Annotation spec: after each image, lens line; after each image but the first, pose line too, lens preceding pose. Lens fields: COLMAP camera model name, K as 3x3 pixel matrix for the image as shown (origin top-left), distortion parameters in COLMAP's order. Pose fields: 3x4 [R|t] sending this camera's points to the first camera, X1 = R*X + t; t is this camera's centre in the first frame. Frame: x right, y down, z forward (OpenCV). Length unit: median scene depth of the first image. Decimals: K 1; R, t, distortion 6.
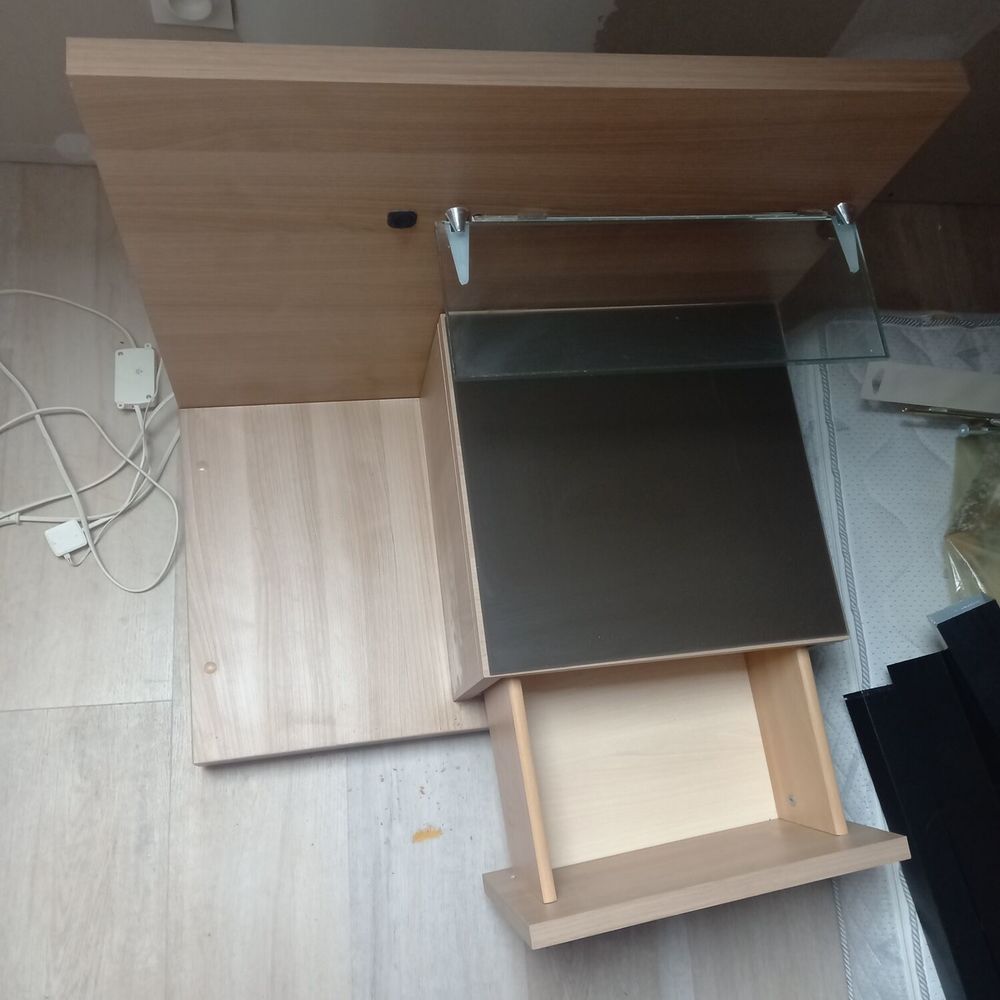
lens RADIAL K [[985.0, 0, 500.0], [0, 985.0, 500.0], [0, 0, 1]] dist [0.094162, -0.108990]
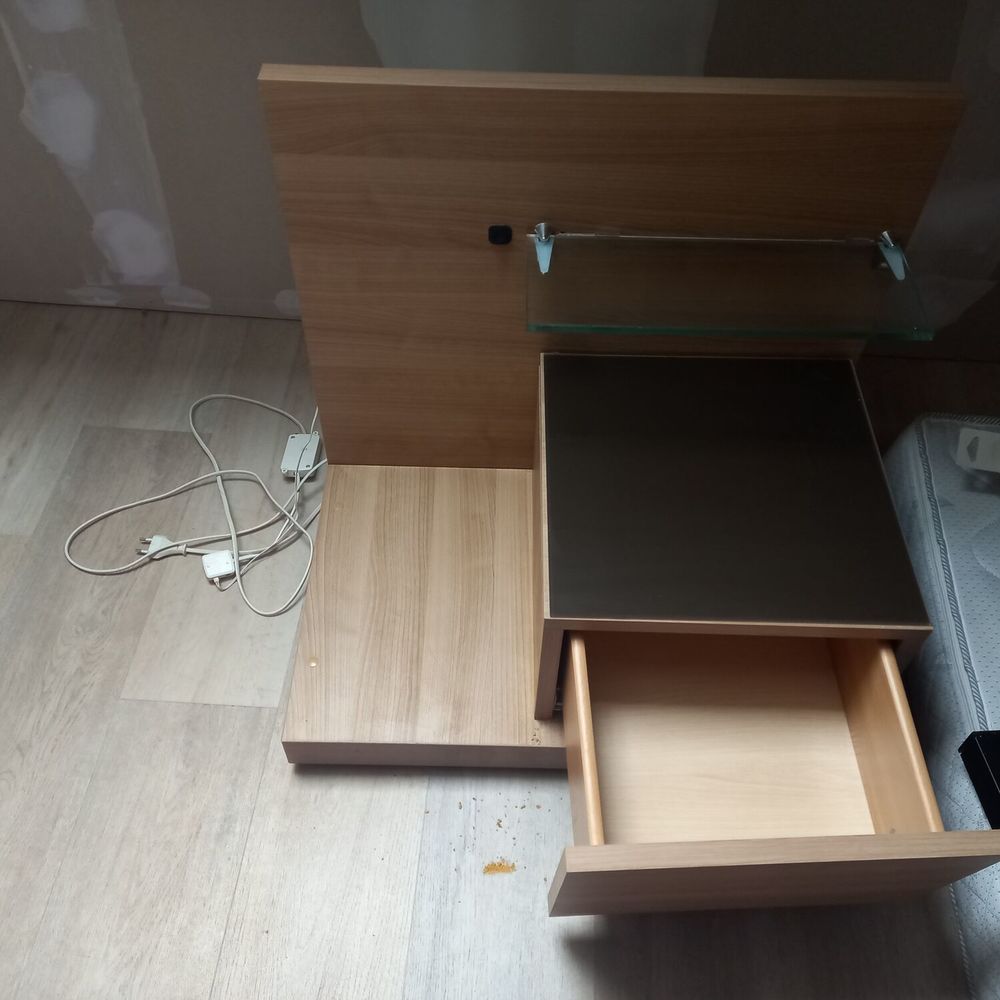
lens RADIAL K [[976.3, 0, 500.0], [0, 976.3, 500.0], [0, 0, 1]] dist [0.114215, -0.124574]
pose [[0.976740, 0.010608, -0.214165, 0.128047], [-0.092243, 0.922422, -0.375006, 0.369128], [0.193572, 0.386038, 0.901945, 0.005893]]
